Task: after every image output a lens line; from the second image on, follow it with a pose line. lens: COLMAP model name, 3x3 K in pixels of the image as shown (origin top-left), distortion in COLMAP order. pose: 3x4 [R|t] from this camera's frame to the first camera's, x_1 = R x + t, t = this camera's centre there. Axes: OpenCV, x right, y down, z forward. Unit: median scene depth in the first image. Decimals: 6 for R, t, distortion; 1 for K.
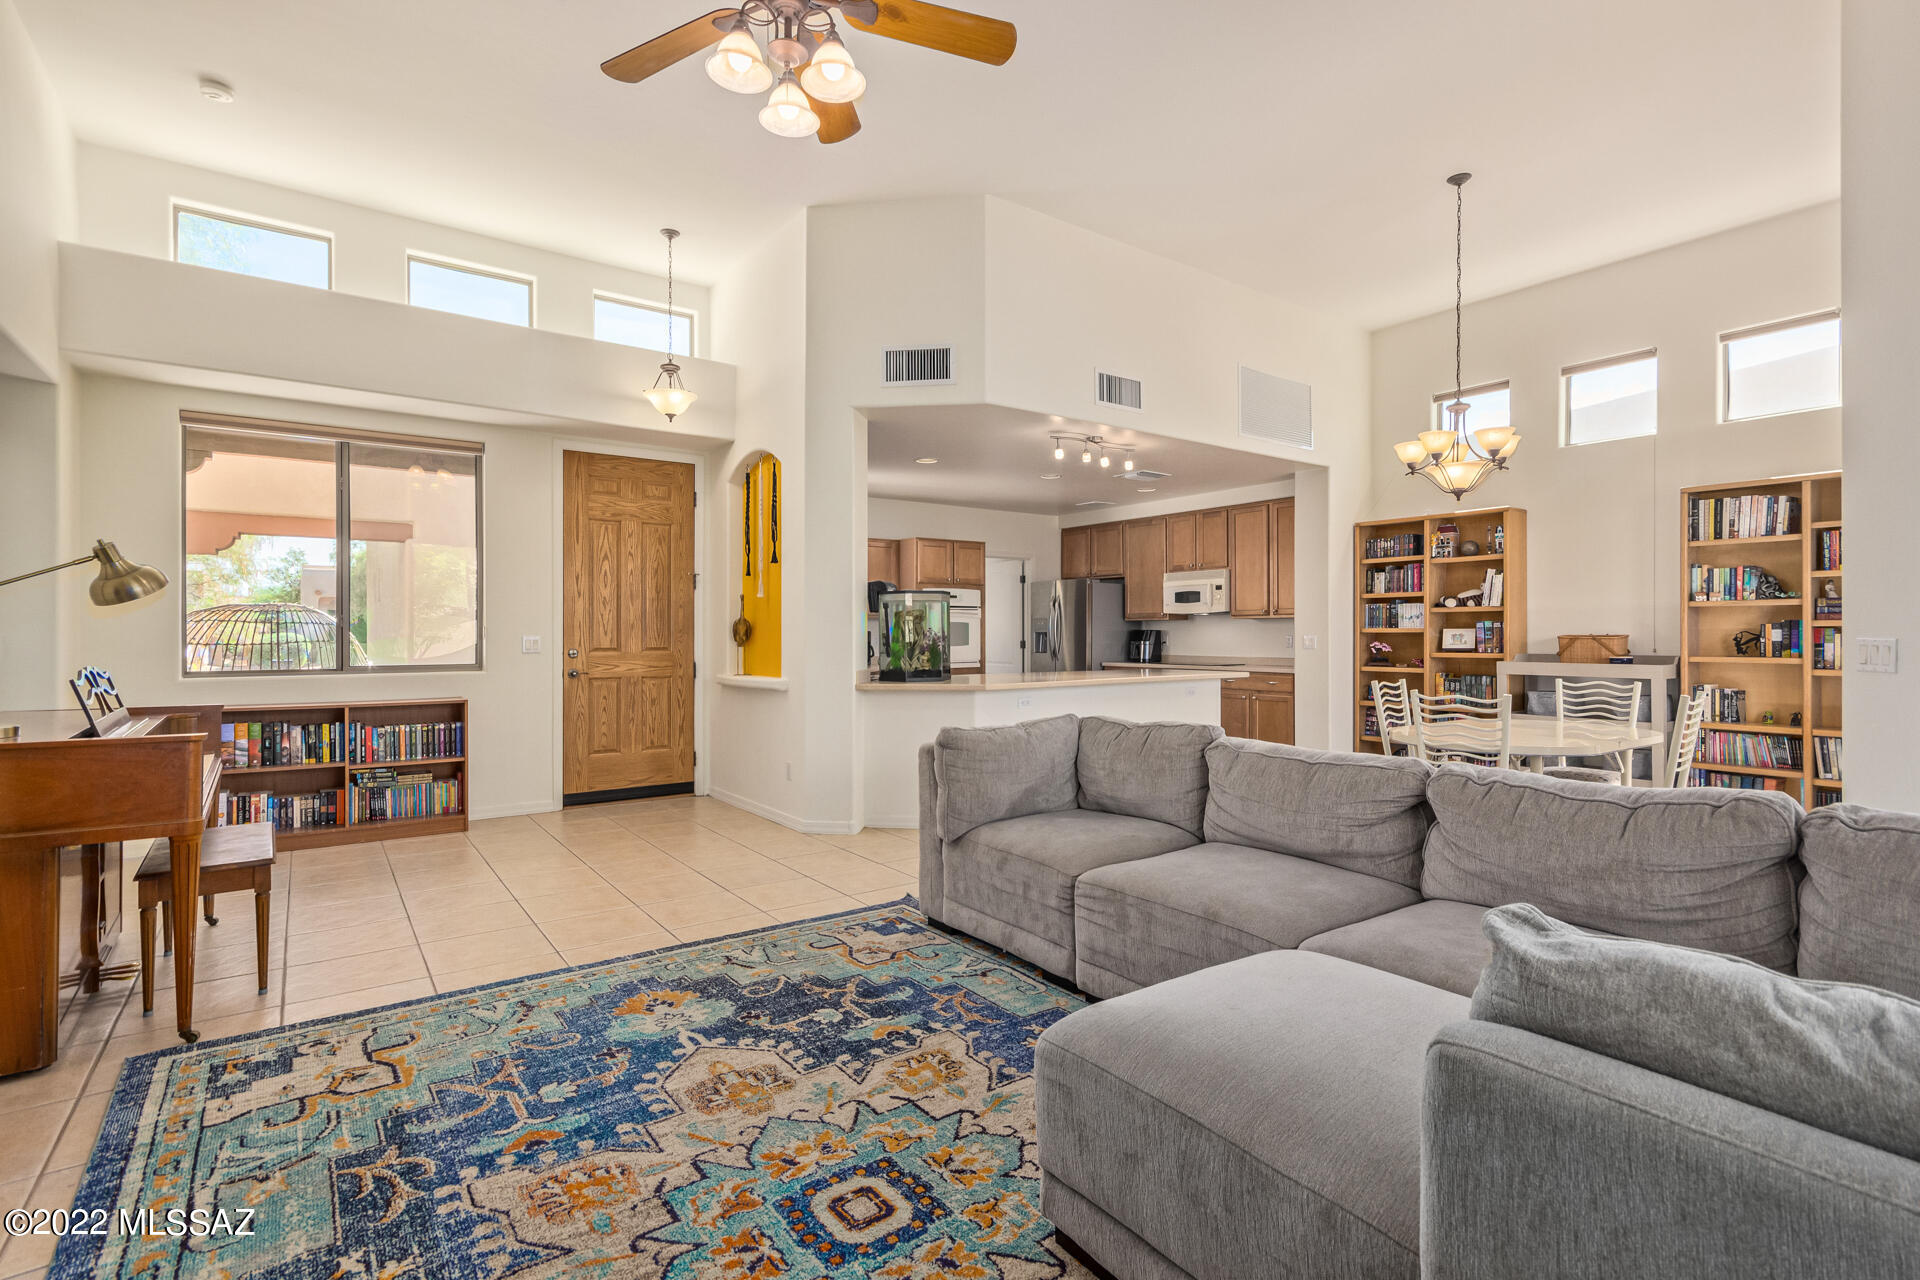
lens RADIAL K [[908.1, 0, 952.1], [0, 908.1, 633.3], [0, 0, 1]] dist [0.003010, 0.000248]
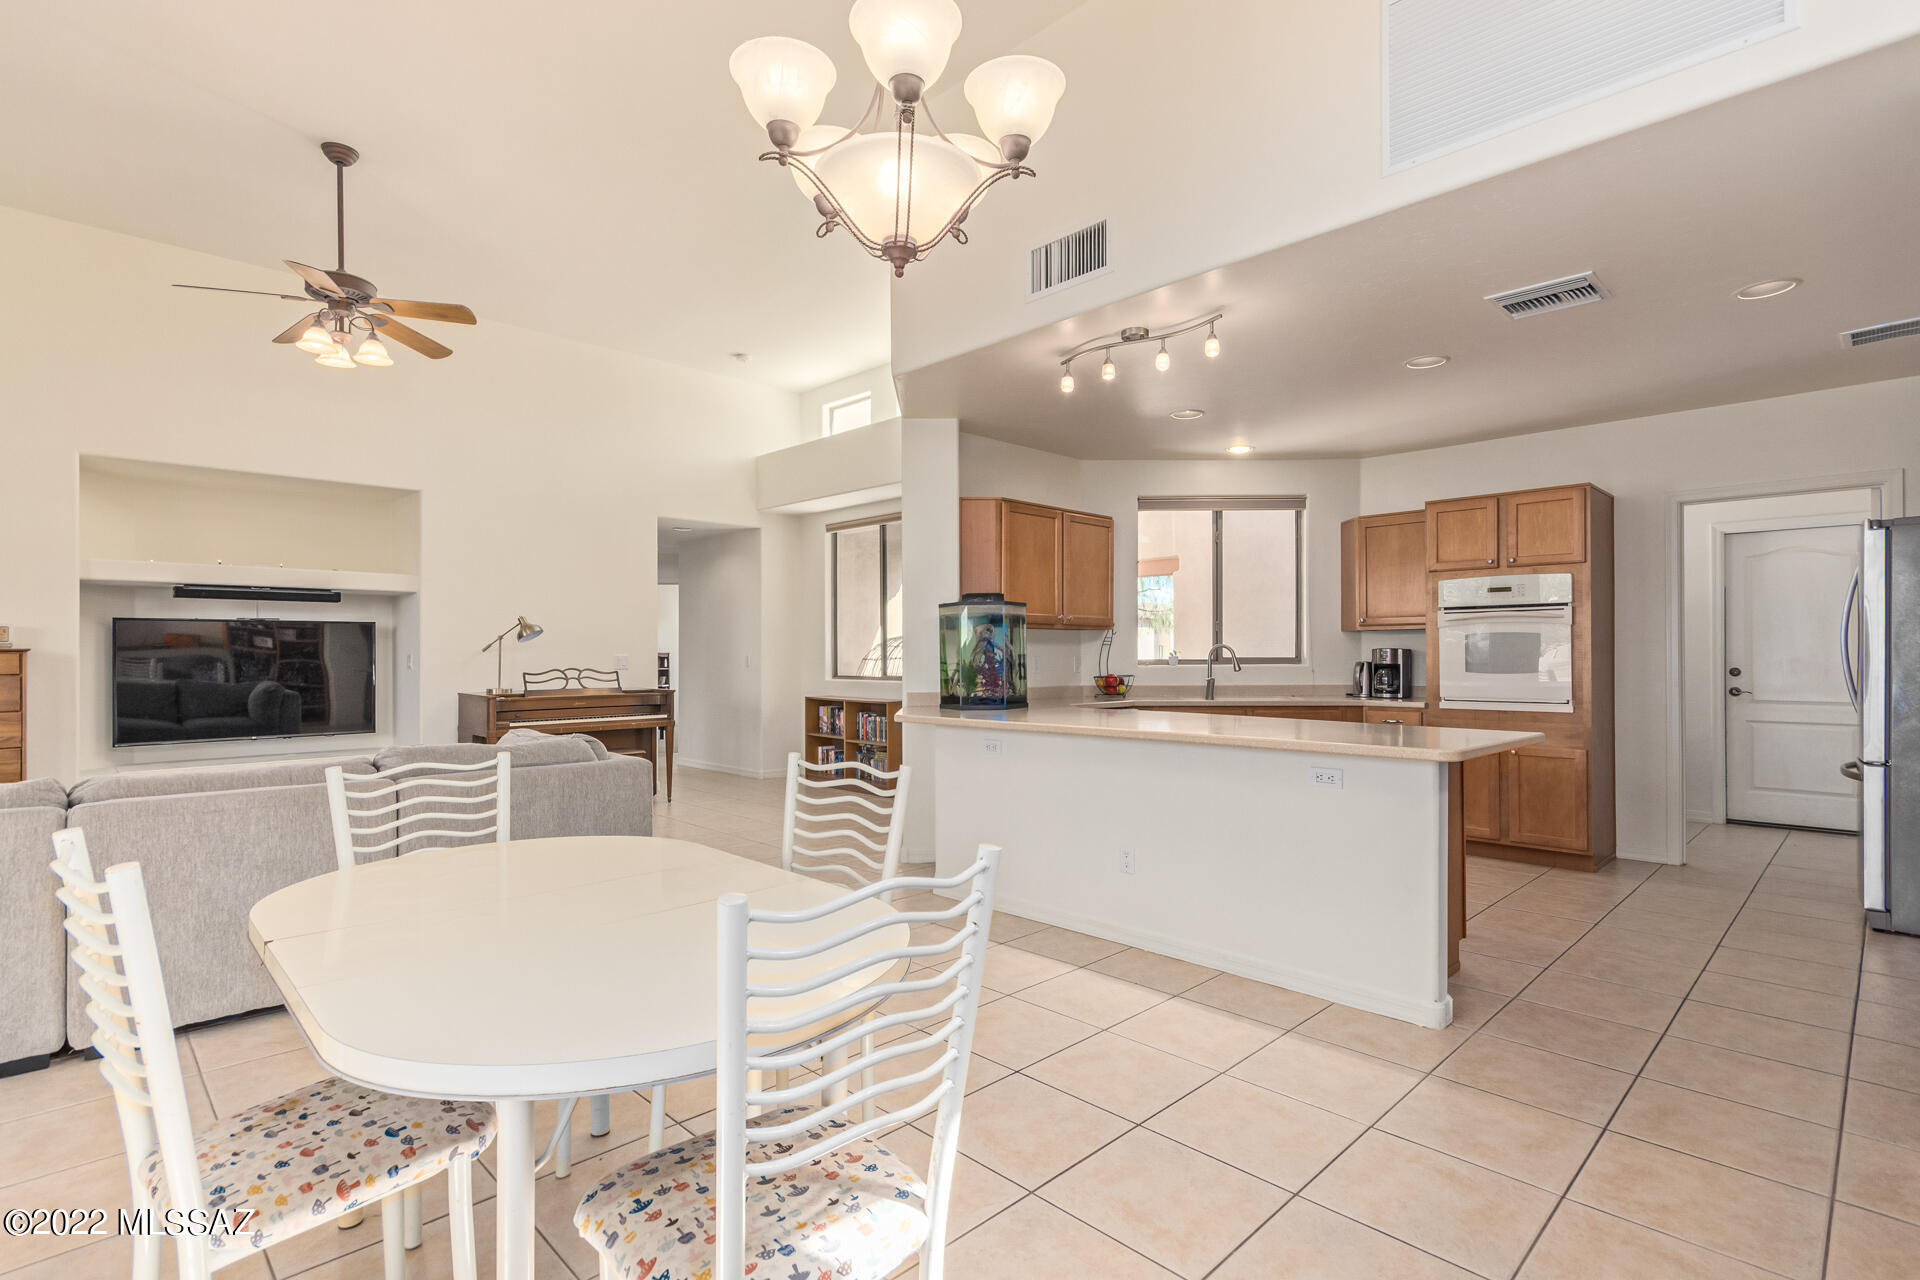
lens RADIAL K [[908.1, 0, 957.6], [0, 908.1, 651.5], [0, 0, 1]] dist [0.003010, 0.000248]
pose [[0.153142, -0.001569, -0.988203, 0.840914], [0.002671, 0.999996, -0.001174, -0.000616], [0.988201, -0.002460, 0.153146, 0.904627]]
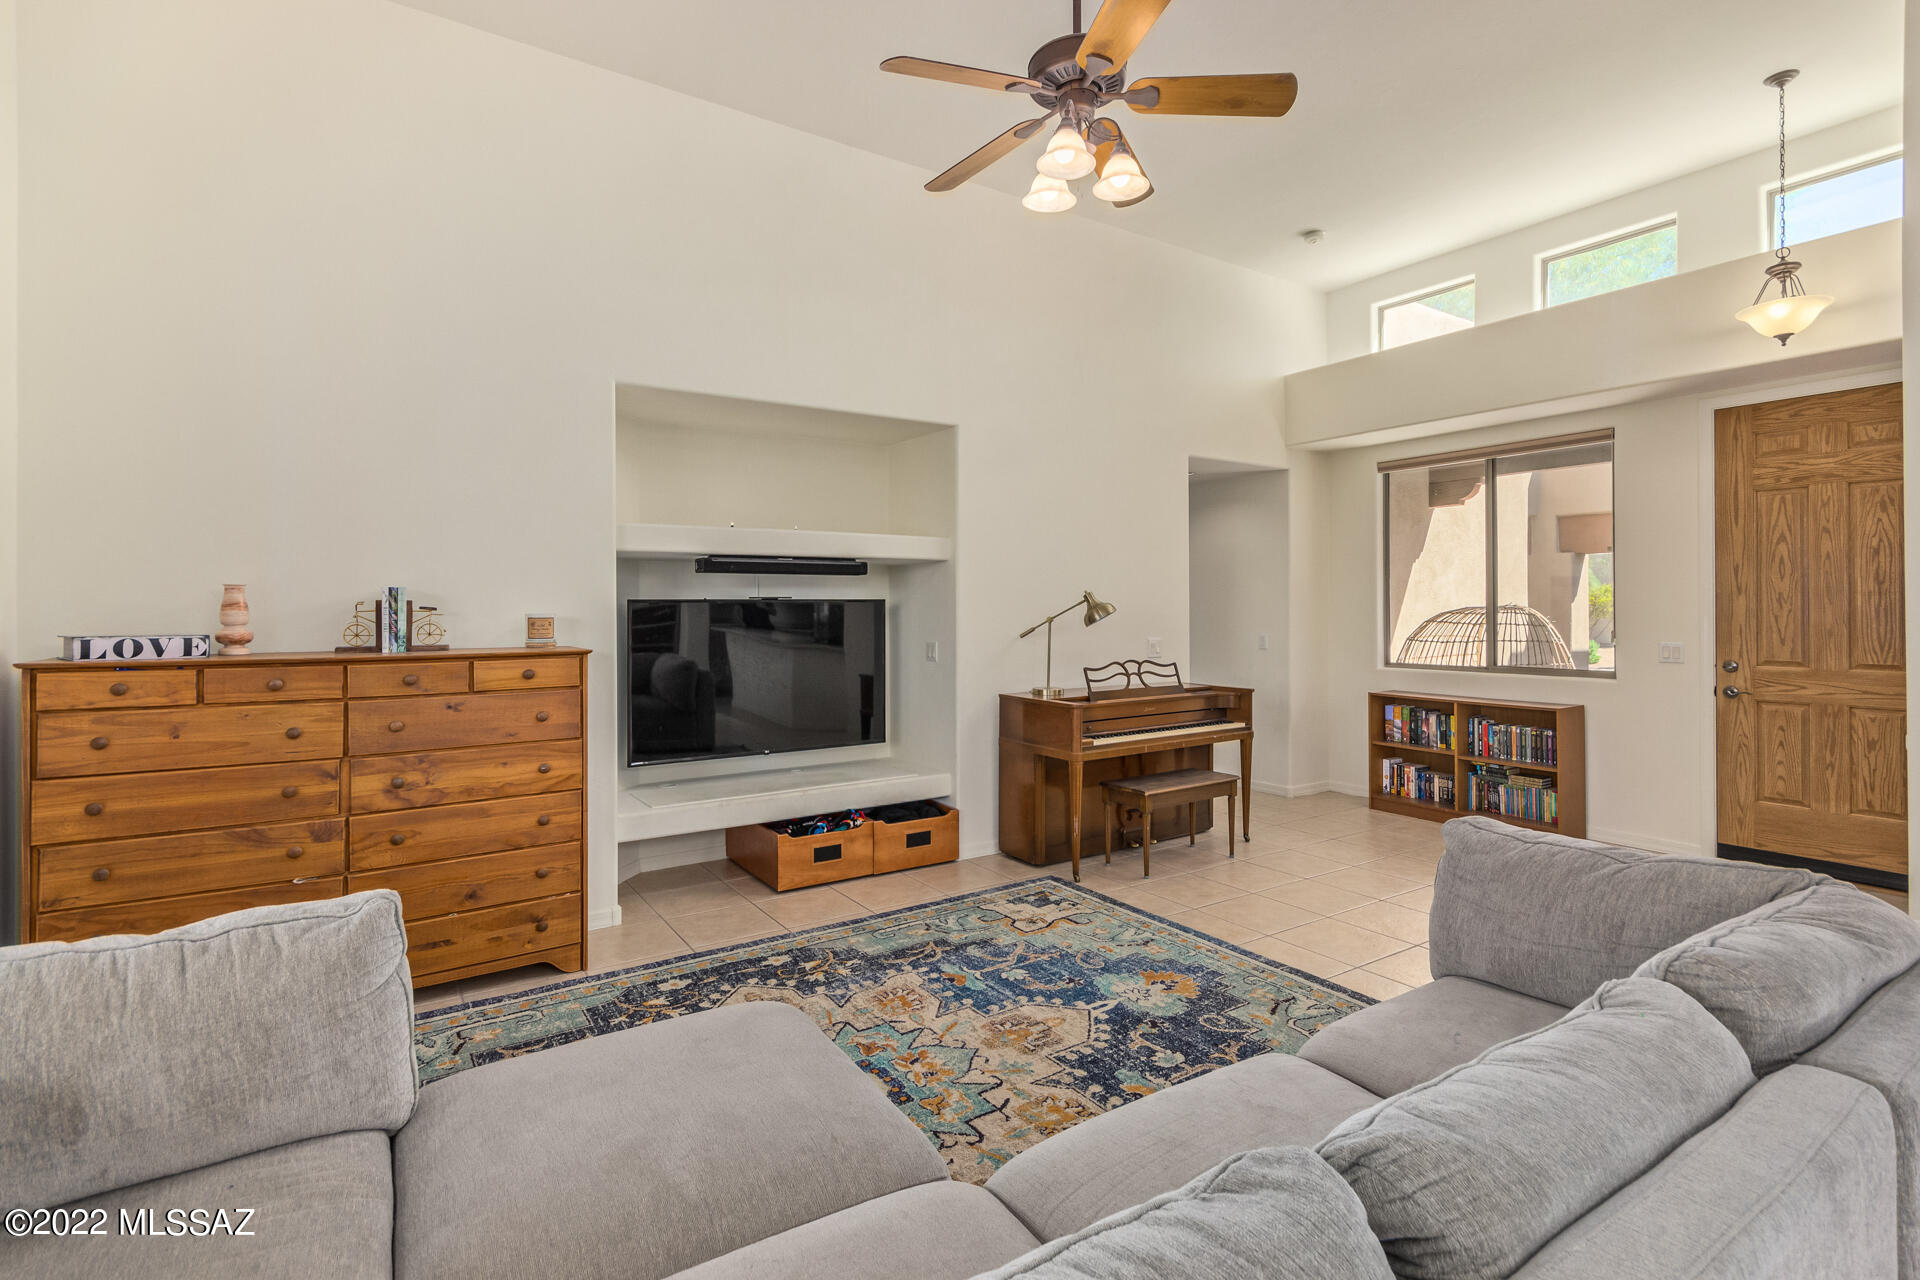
lens RADIAL K [[908.1, 0, 978.6], [0, 908.1, 605.6], [0, 0, 1]] dist [0.003010, 0.000248]
pose [[-0.028966, -0.002985, -0.999576, 0.440576], [0.005213, 0.999981, -0.003138, -0.035226], [0.999567, -0.005301, -0.028950, 0.425324]]
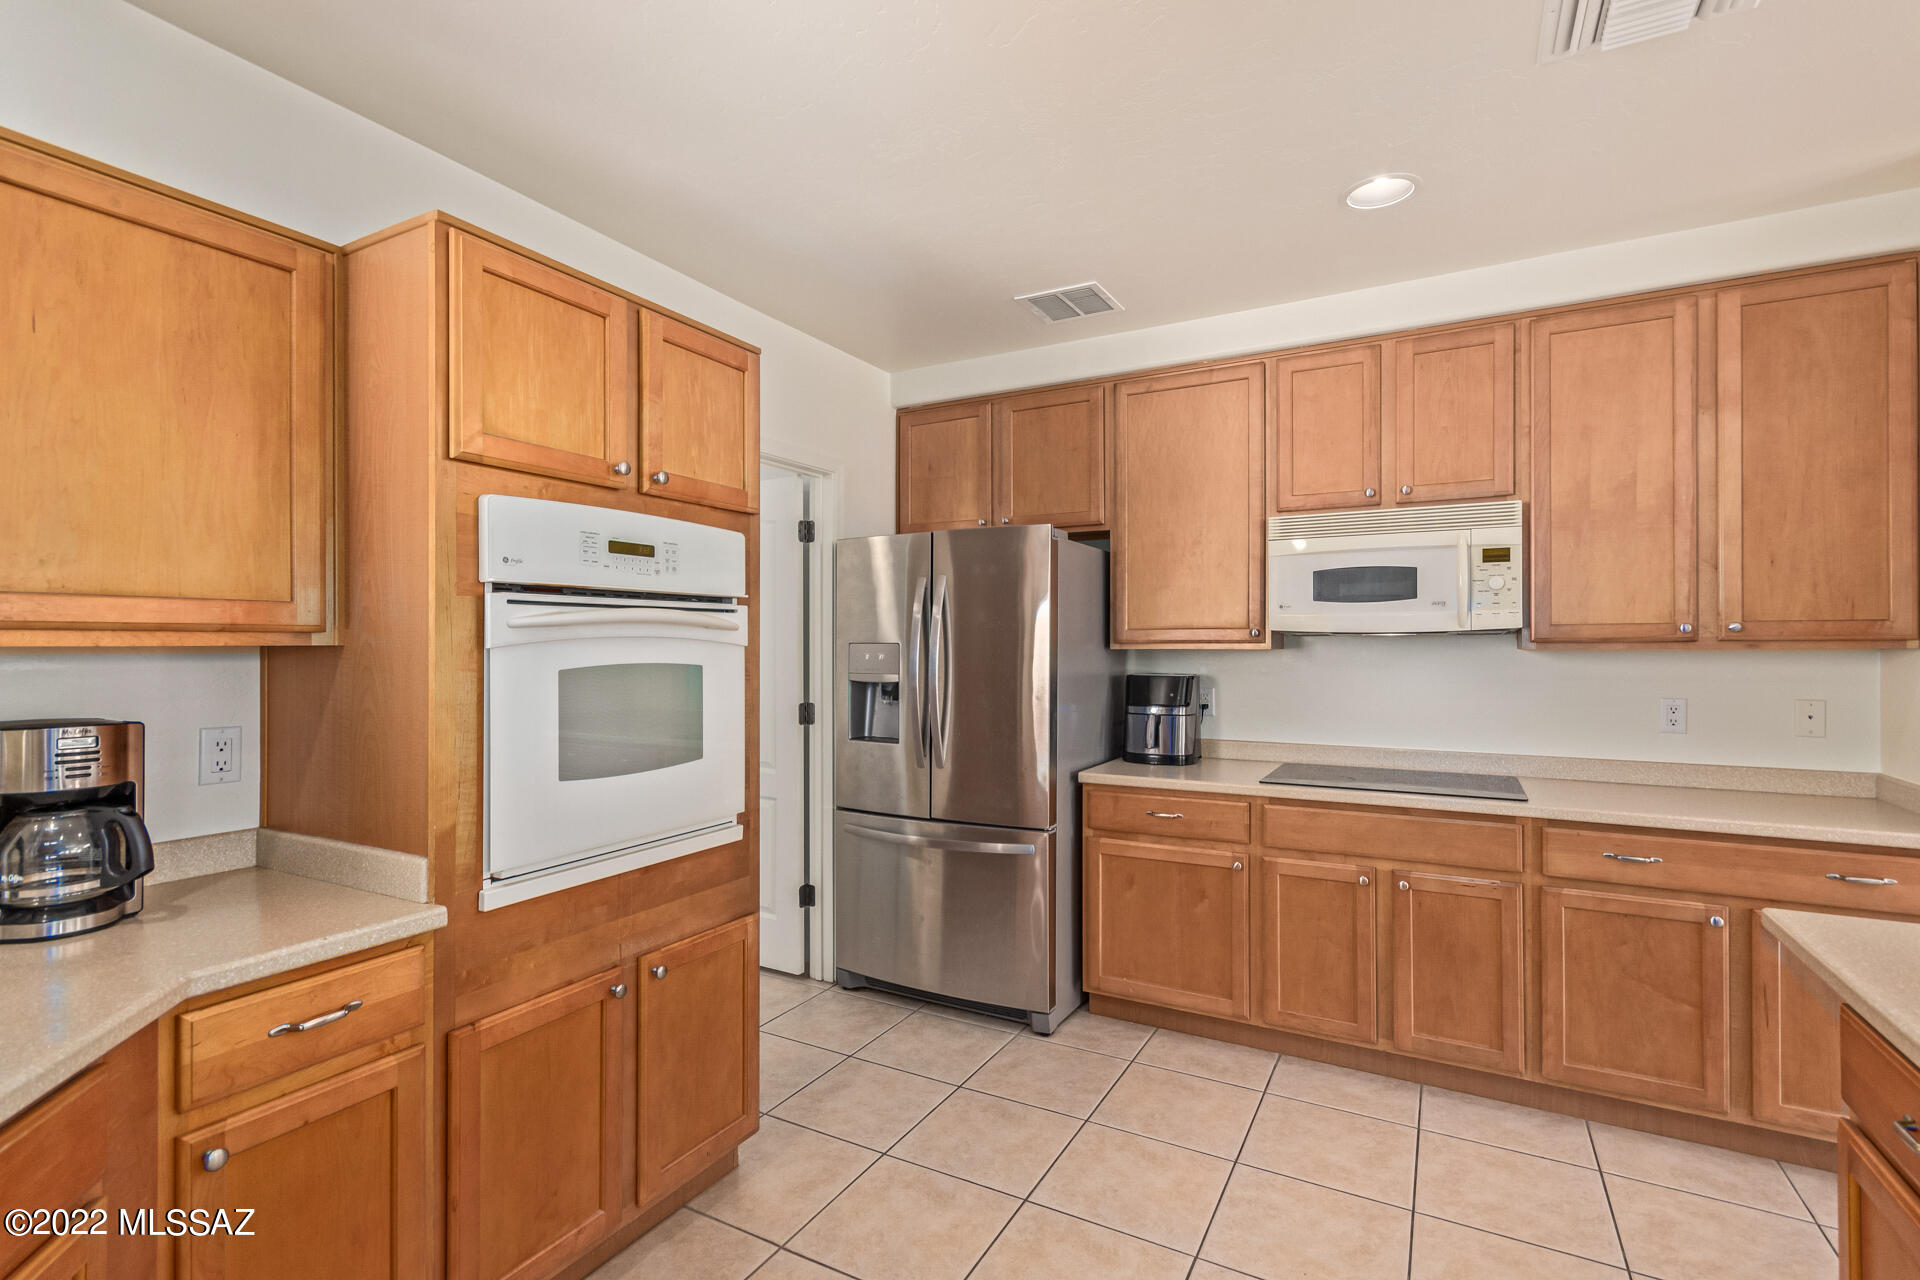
lens RADIAL K [[888.8, 0, 964.1], [0, 888.8, 641.3], [0, 0, 1]] dist [0.005659, -0.001172]
pose [[0.898740, 0.002418, 0.438475, -0.035588], [-0.000038, 0.999985, -0.005436, -0.026819], [-0.438482, 0.004869, 0.898727, 1.235532]]
